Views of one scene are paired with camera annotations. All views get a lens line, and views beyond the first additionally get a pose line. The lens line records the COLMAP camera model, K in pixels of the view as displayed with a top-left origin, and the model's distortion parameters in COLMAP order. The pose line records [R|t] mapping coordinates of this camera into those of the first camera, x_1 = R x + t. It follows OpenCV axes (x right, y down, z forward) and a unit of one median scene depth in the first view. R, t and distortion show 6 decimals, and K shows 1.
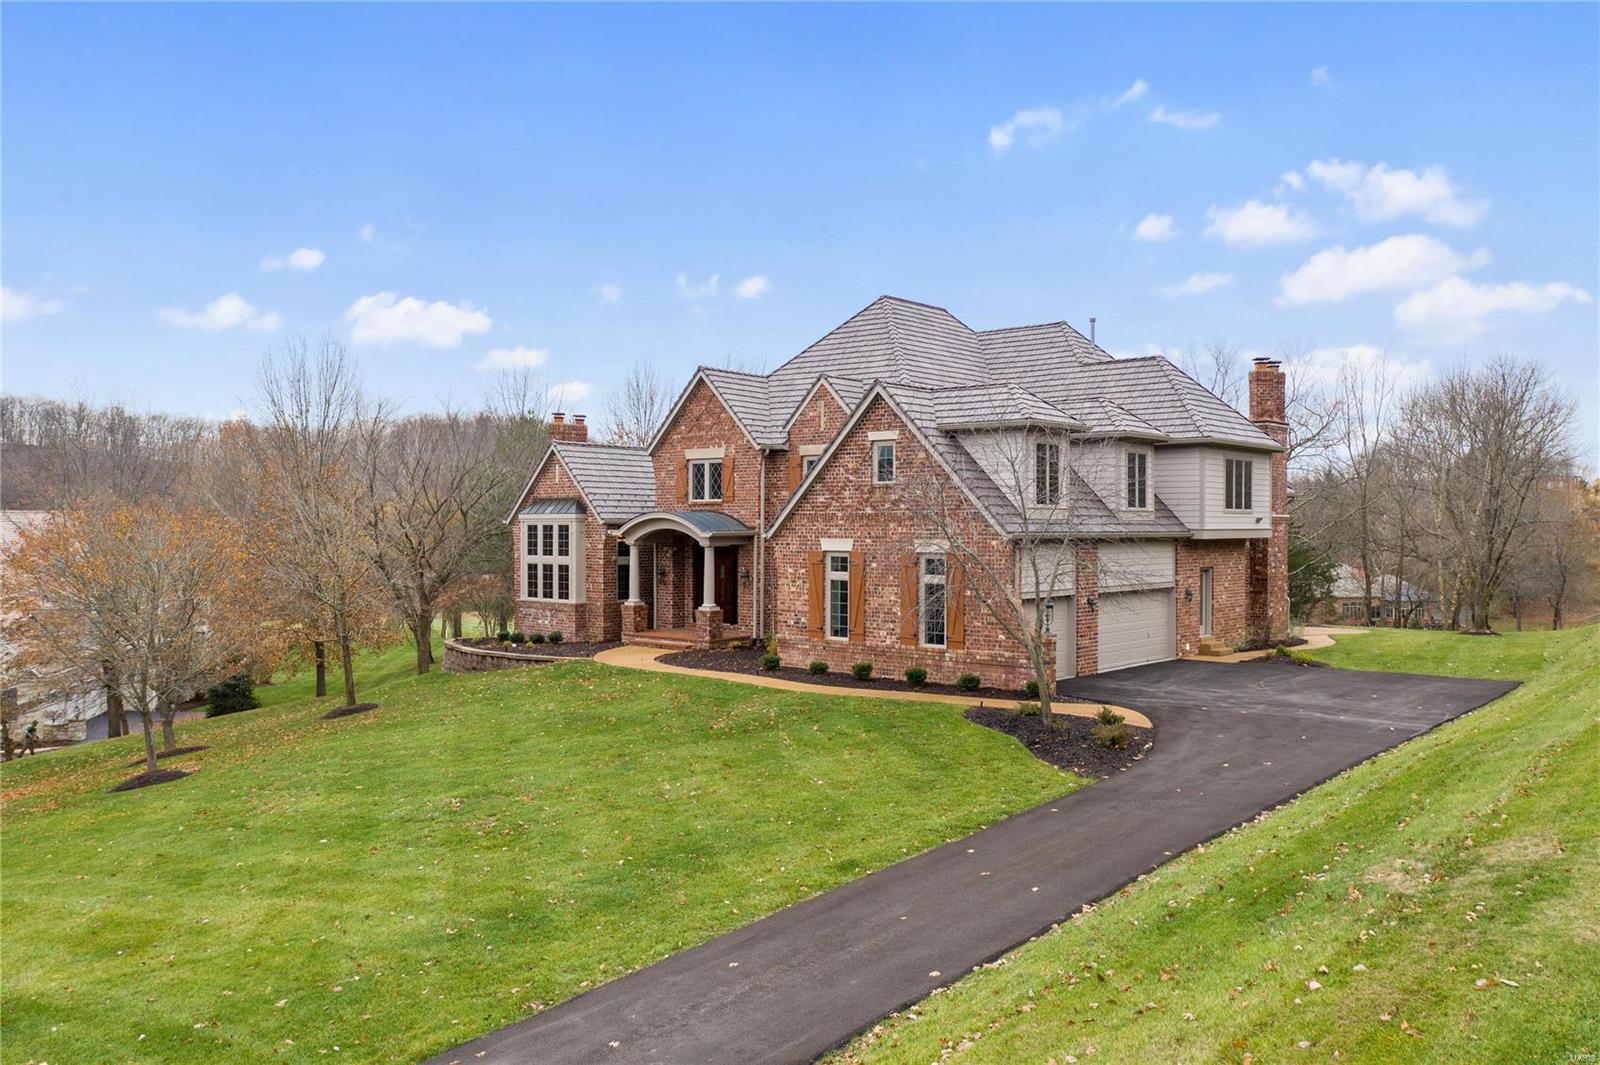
lens RADIAL K [[1259.6, 0, 788.8], [0, 1259.6, 530.1], [0, 0, 1]] dist [-0.020795, 0.006518]
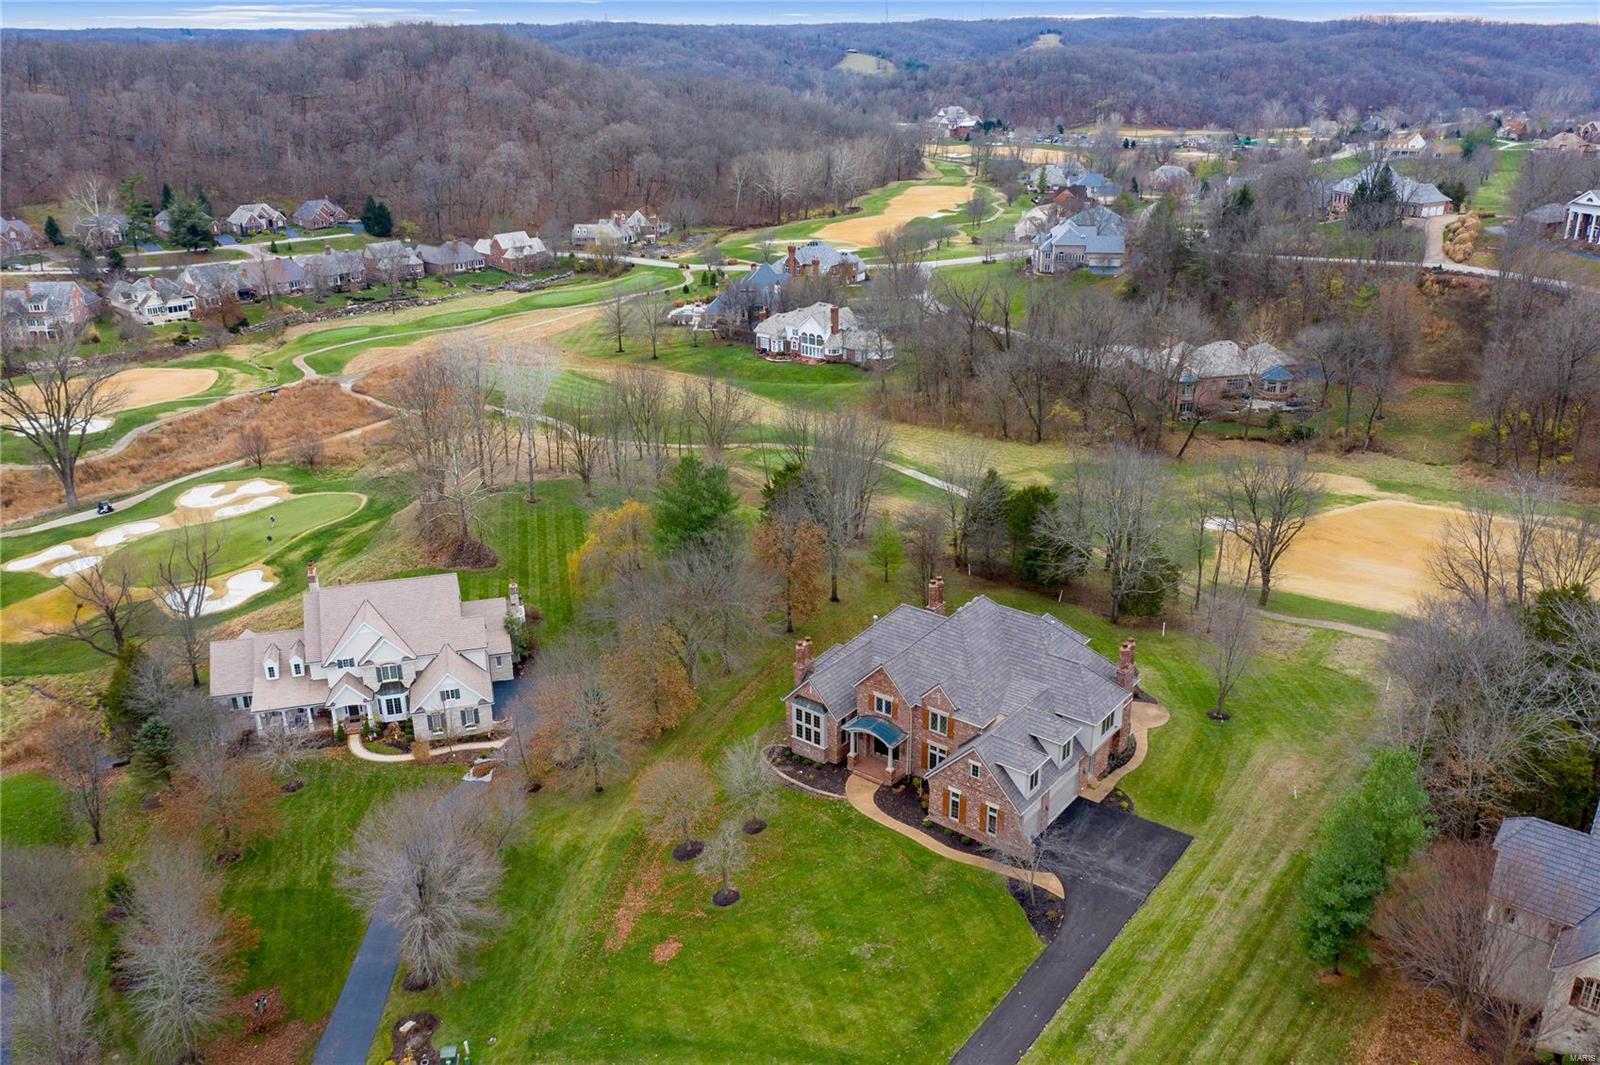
lens RADIAL K [[1259.6, 0, 813.5], [0, 1259.6, 545.8], [0, 0, 1]] dist [-0.020795, 0.006518]
pose [[0.997366, -0.039146, 0.061069, -0.338670], [0.013144, 0.925473, 0.378586, -1.243383], [-0.071338, -0.376786, 0.923549, -1.057110]]
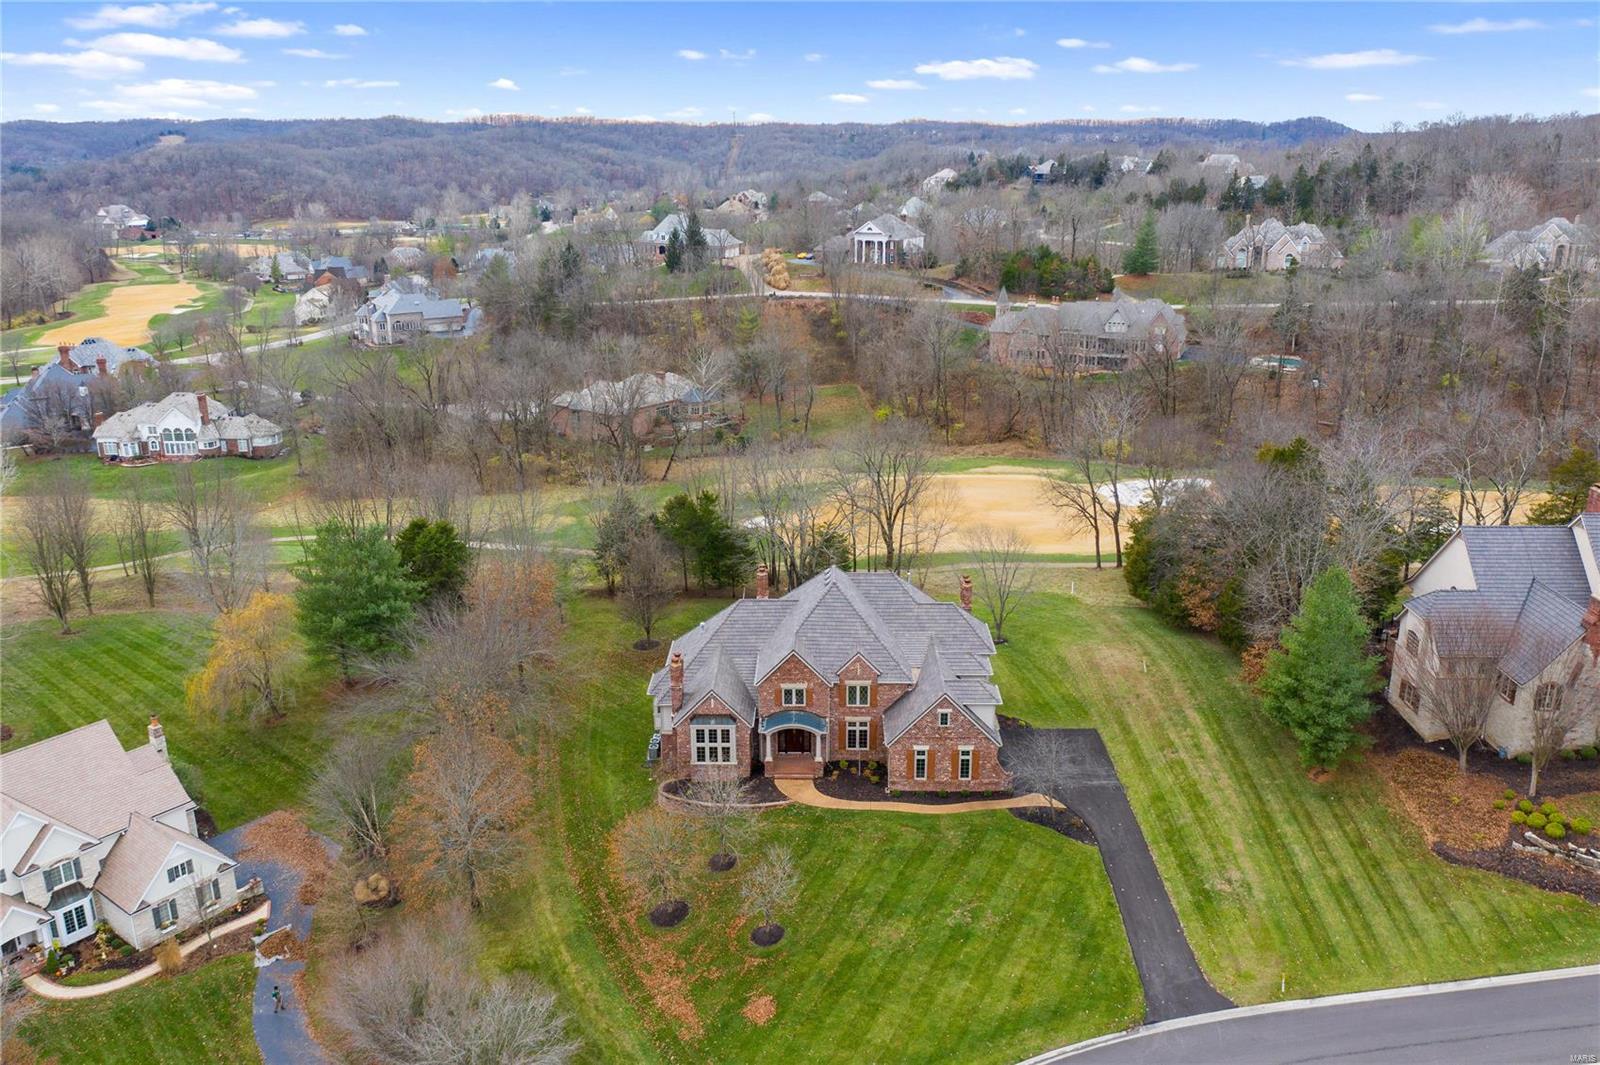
lens RADIAL K [[1259.6, 0, 807.5], [0, 1259.6, 545.9], [0, 0, 1]] dist [-0.020795, 0.006518]
pose [[0.756588, -0.214588, 0.617678, -1.386398], [0.010729, 0.948565, 0.316400, -1.011498], [-0.653804, -0.232757, 0.719975, -0.528572]]
